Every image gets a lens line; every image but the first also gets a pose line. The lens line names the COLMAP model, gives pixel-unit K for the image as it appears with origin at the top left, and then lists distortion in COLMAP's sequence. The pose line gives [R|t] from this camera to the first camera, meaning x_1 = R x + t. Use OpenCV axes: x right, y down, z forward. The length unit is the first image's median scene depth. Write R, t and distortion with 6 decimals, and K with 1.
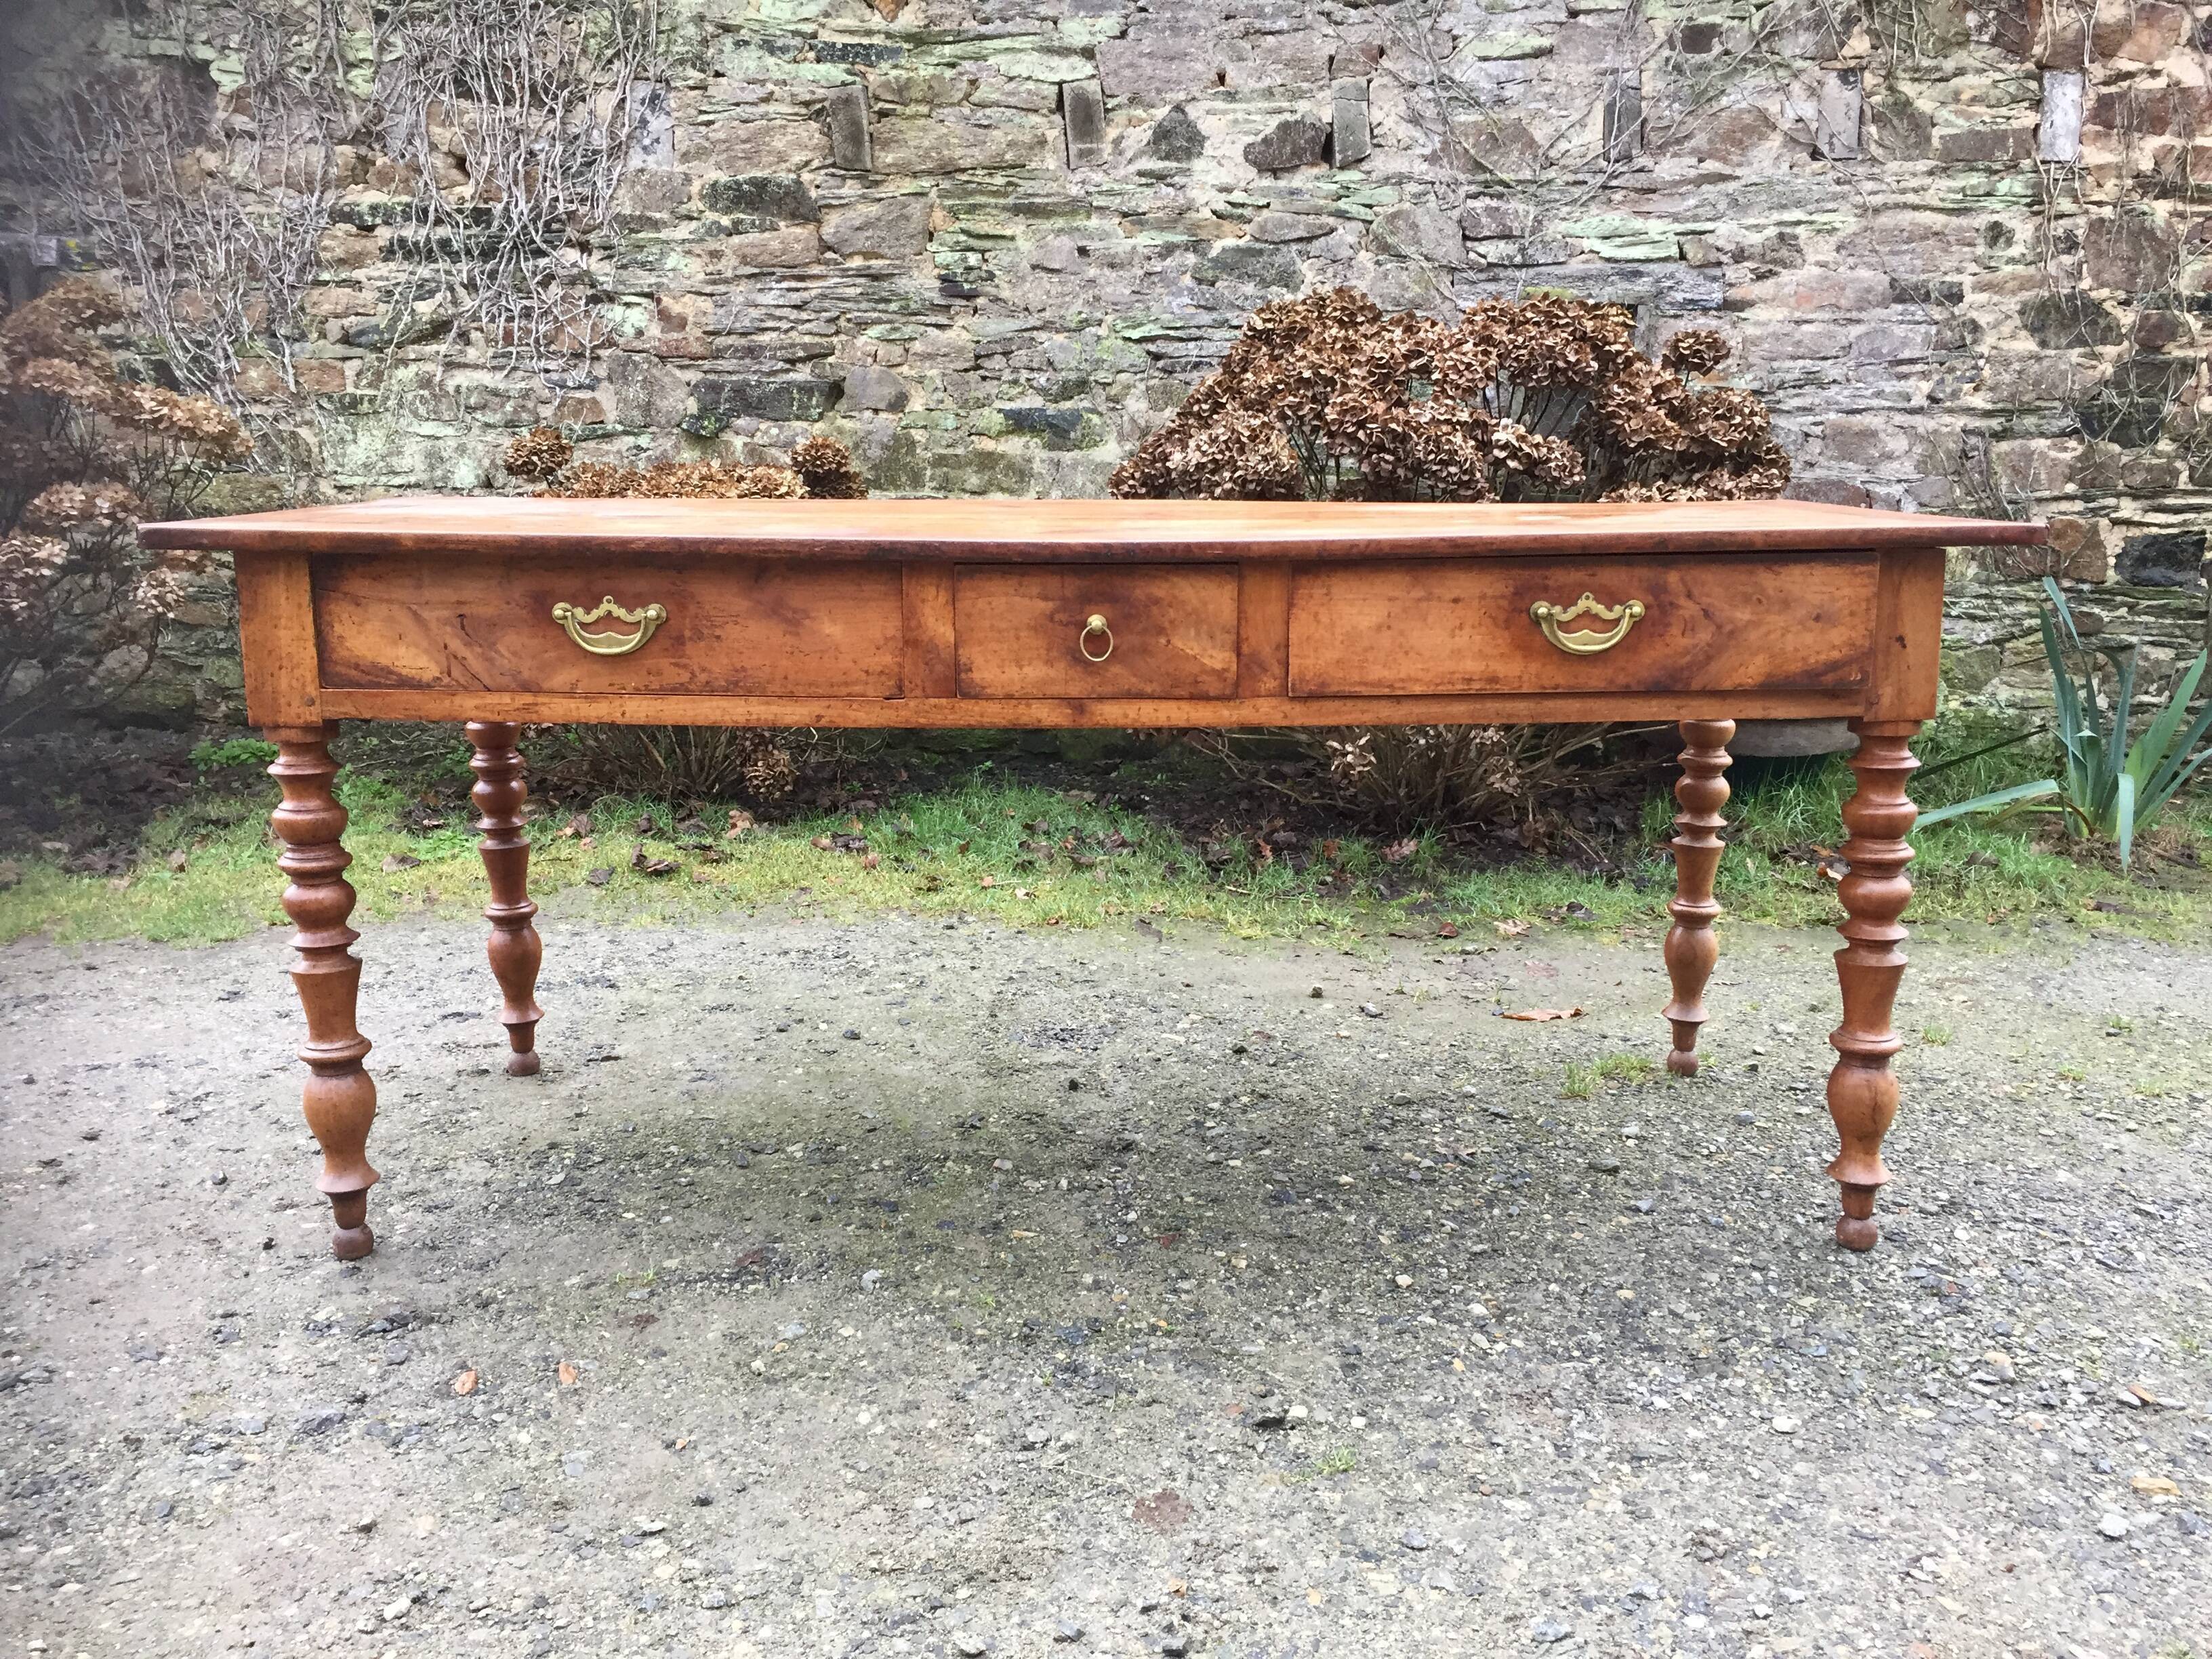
lens RADIAL K [[1892.2, 0, 1113.0], [0, 1892.2, 826.2], [0, 0, 1]] dist [0.110460, -0.144623]
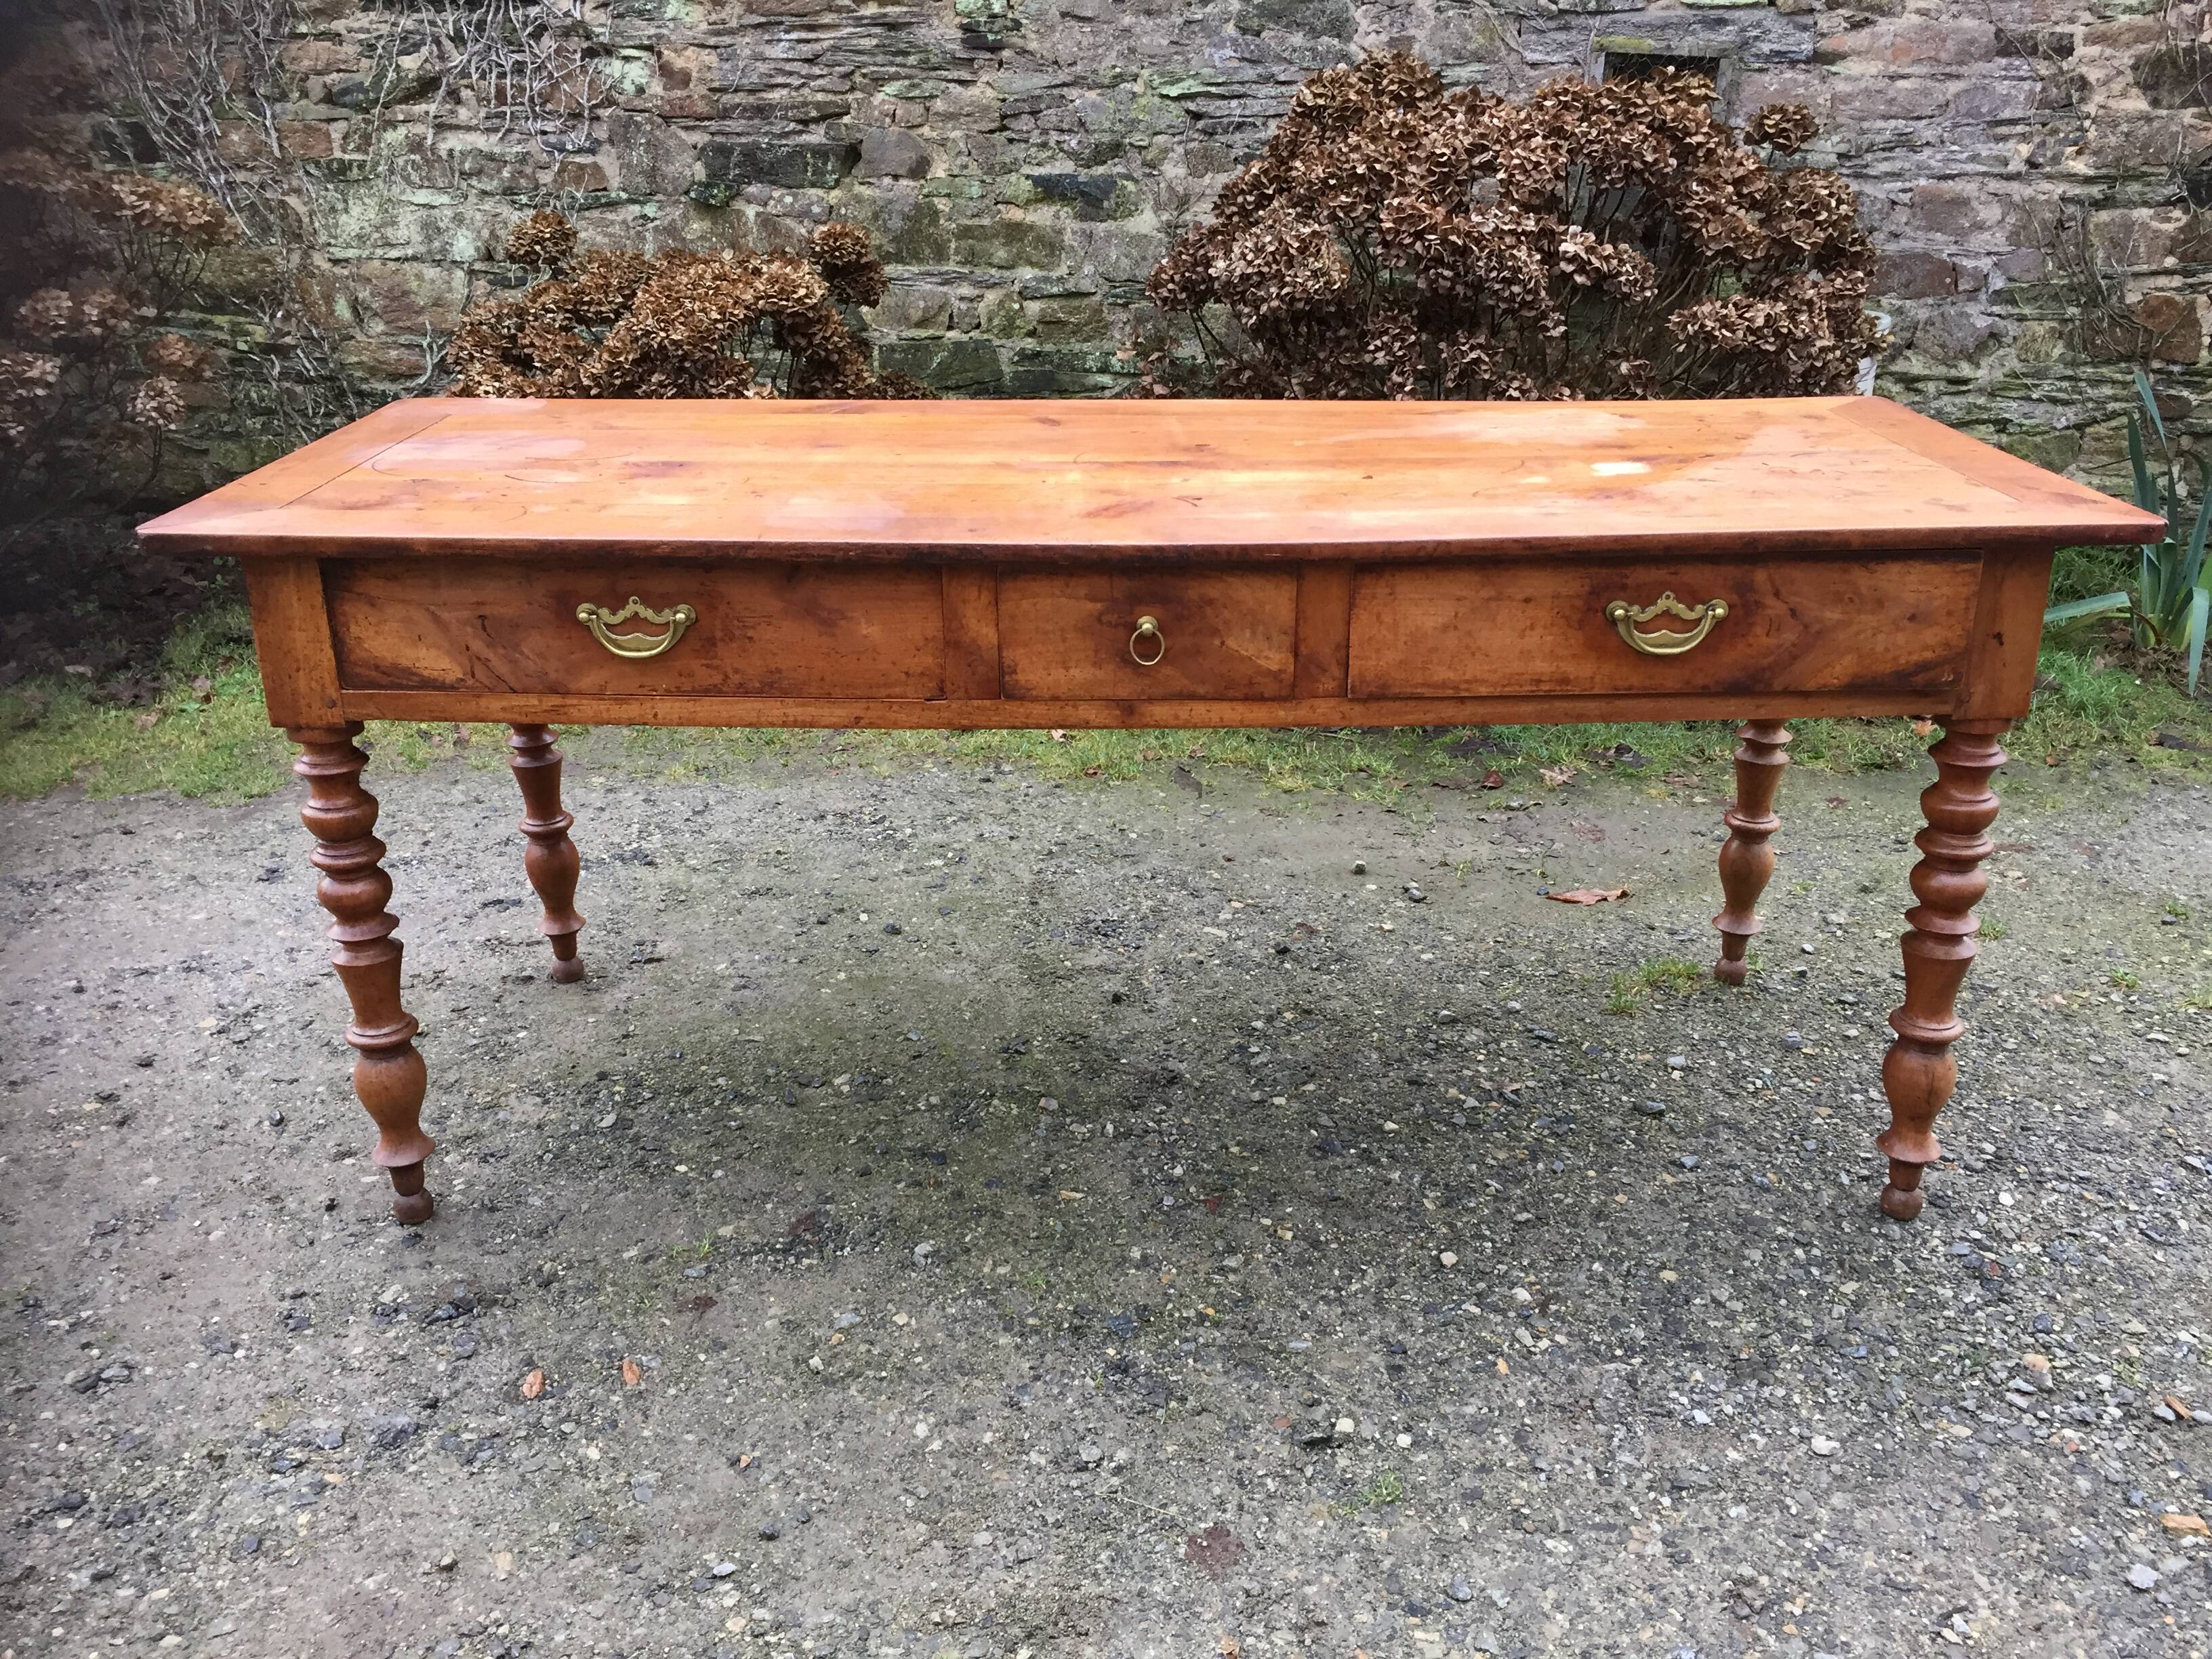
lens RADIAL K [[1896.9, 0, 1114.2], [0, 1896.9, 823.6], [0, 0, 1]] dist [0.105911, -0.140260]
pose [[0.999917, -0.000039, -0.012847, -0.005149], [0.002332, 0.983940, 0.178486, -0.074552], [0.012634, -0.178501, 0.983859, 0.018262]]
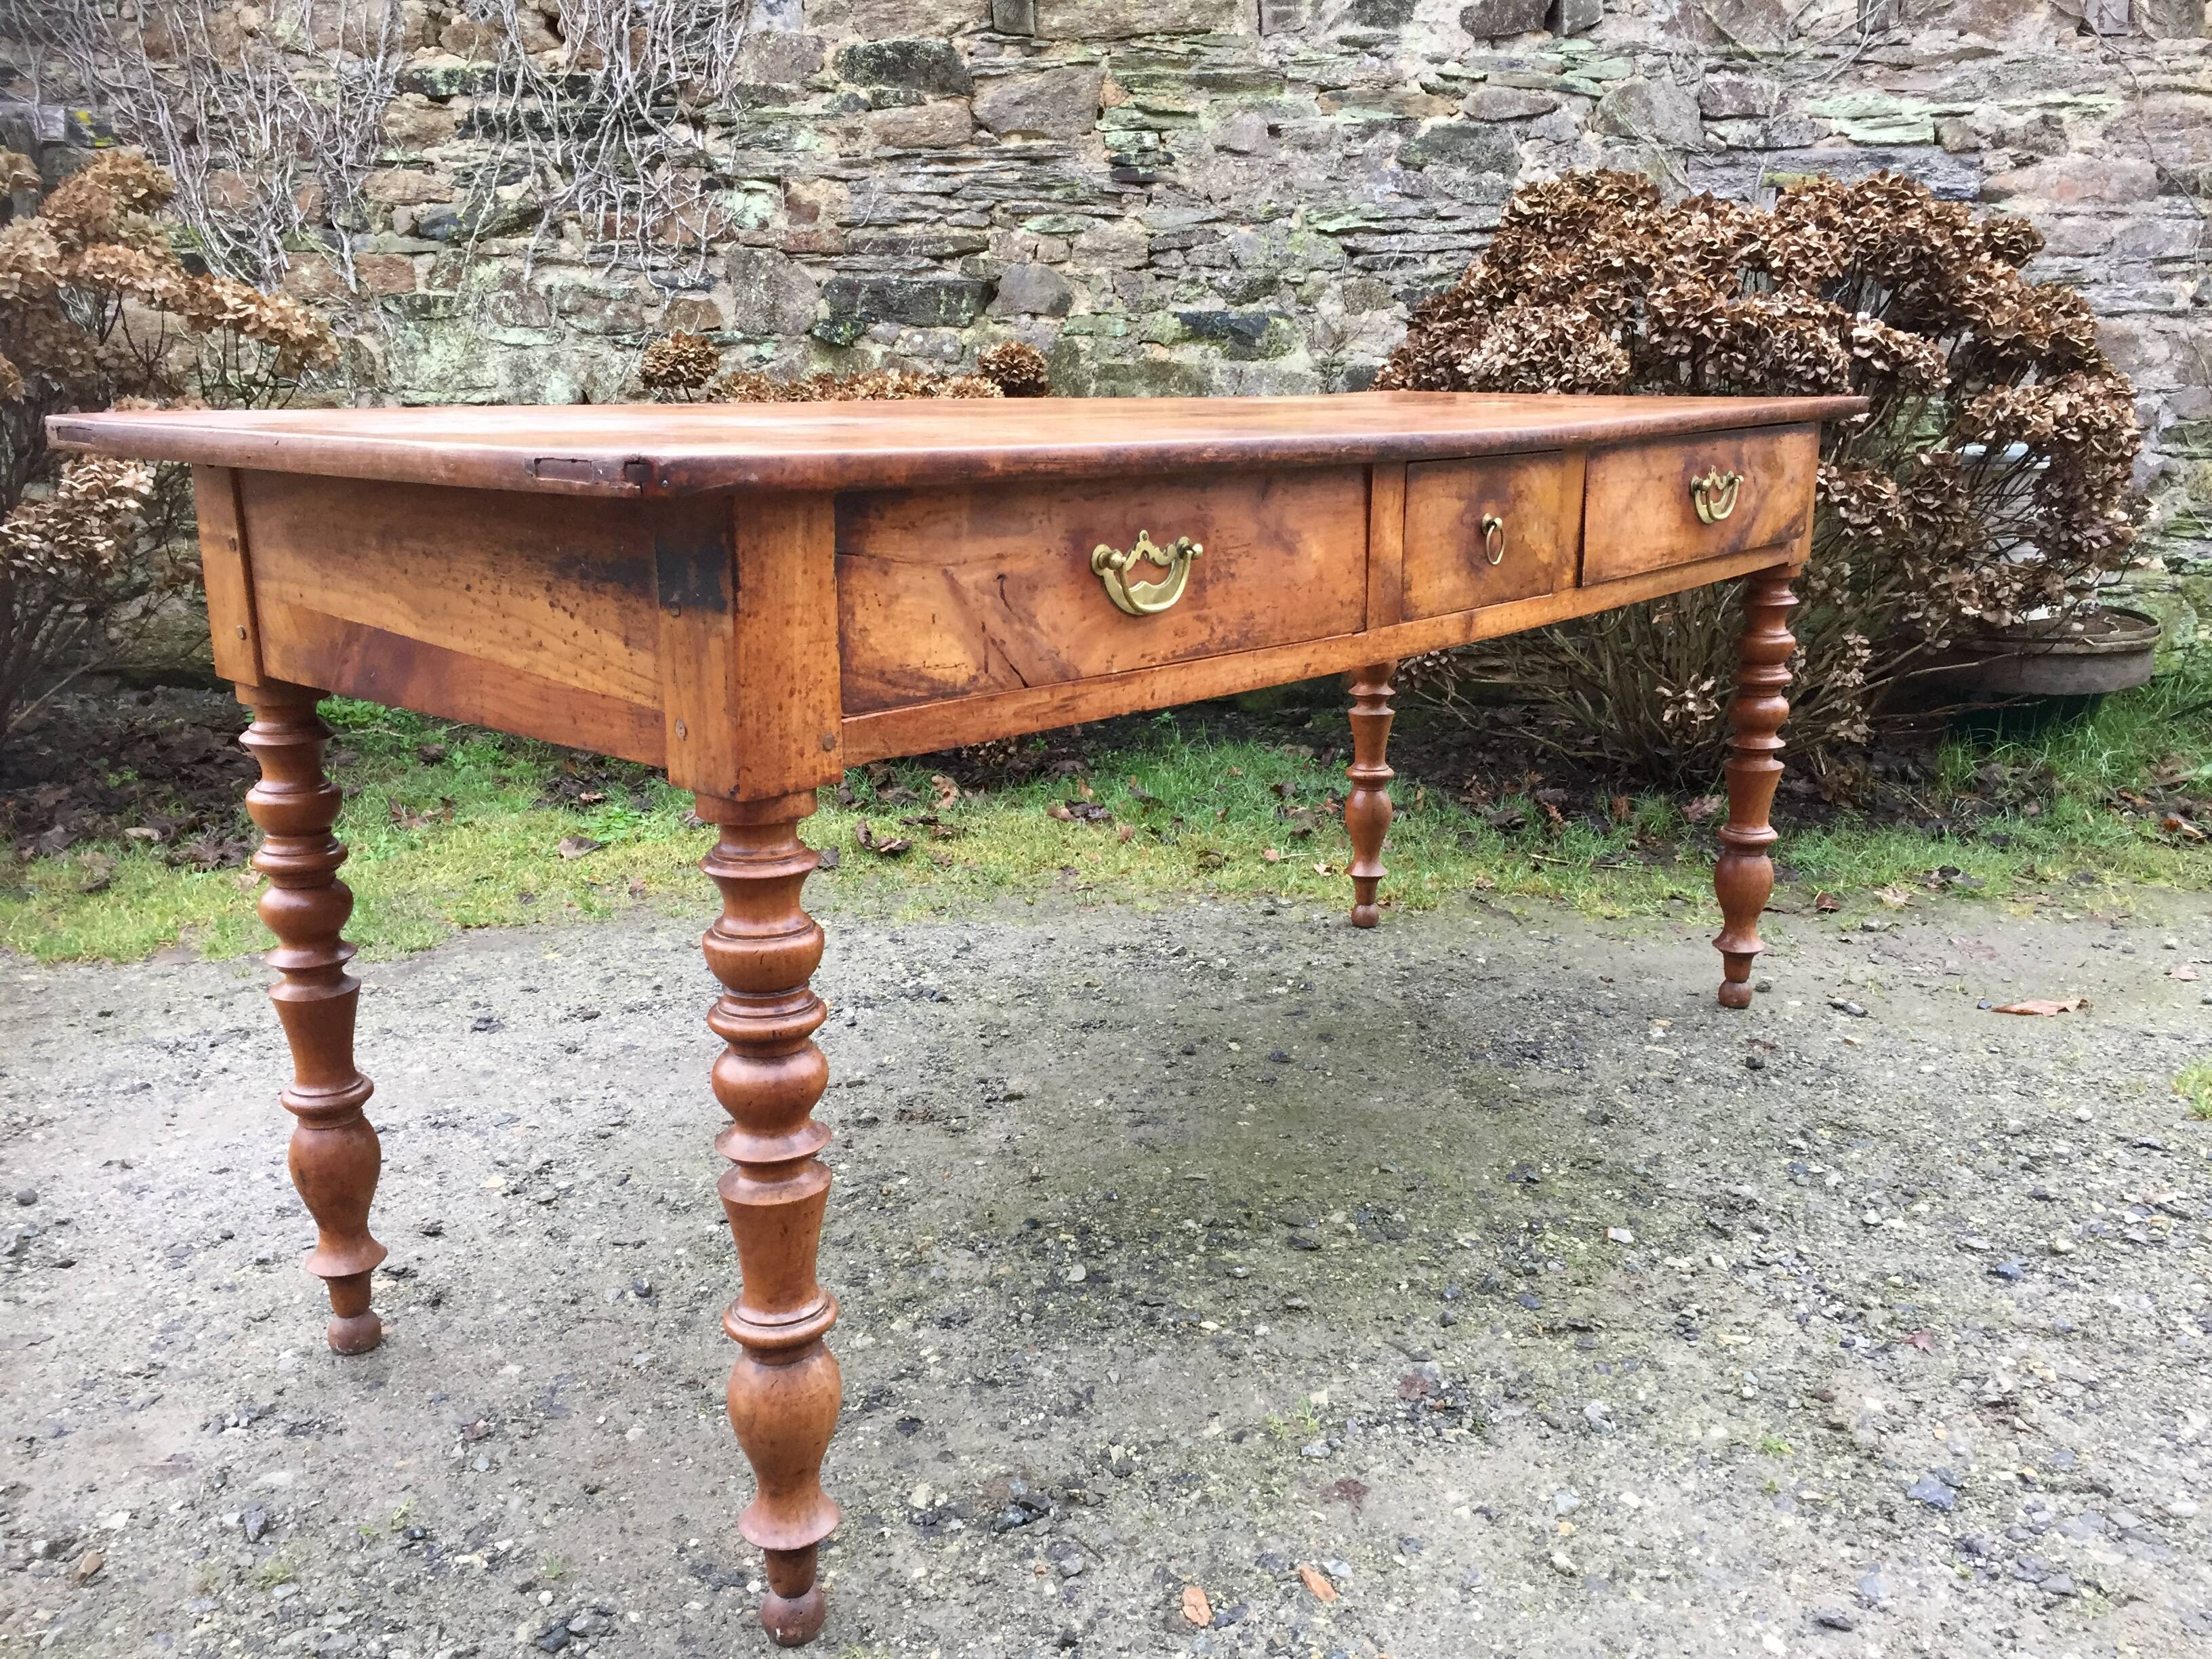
lens RADIAL K [[1885.1, 0, 1112.4], [0, 1885.1, 829.8], [0, 0, 1]] dist [0.106954, -0.141344]
pose [[0.996547, -0.020474, 0.080470, -0.166421], [0.017461, 0.999126, 0.037970, -0.013105], [-0.081177, -0.036434, 0.996034, 0.115166]]
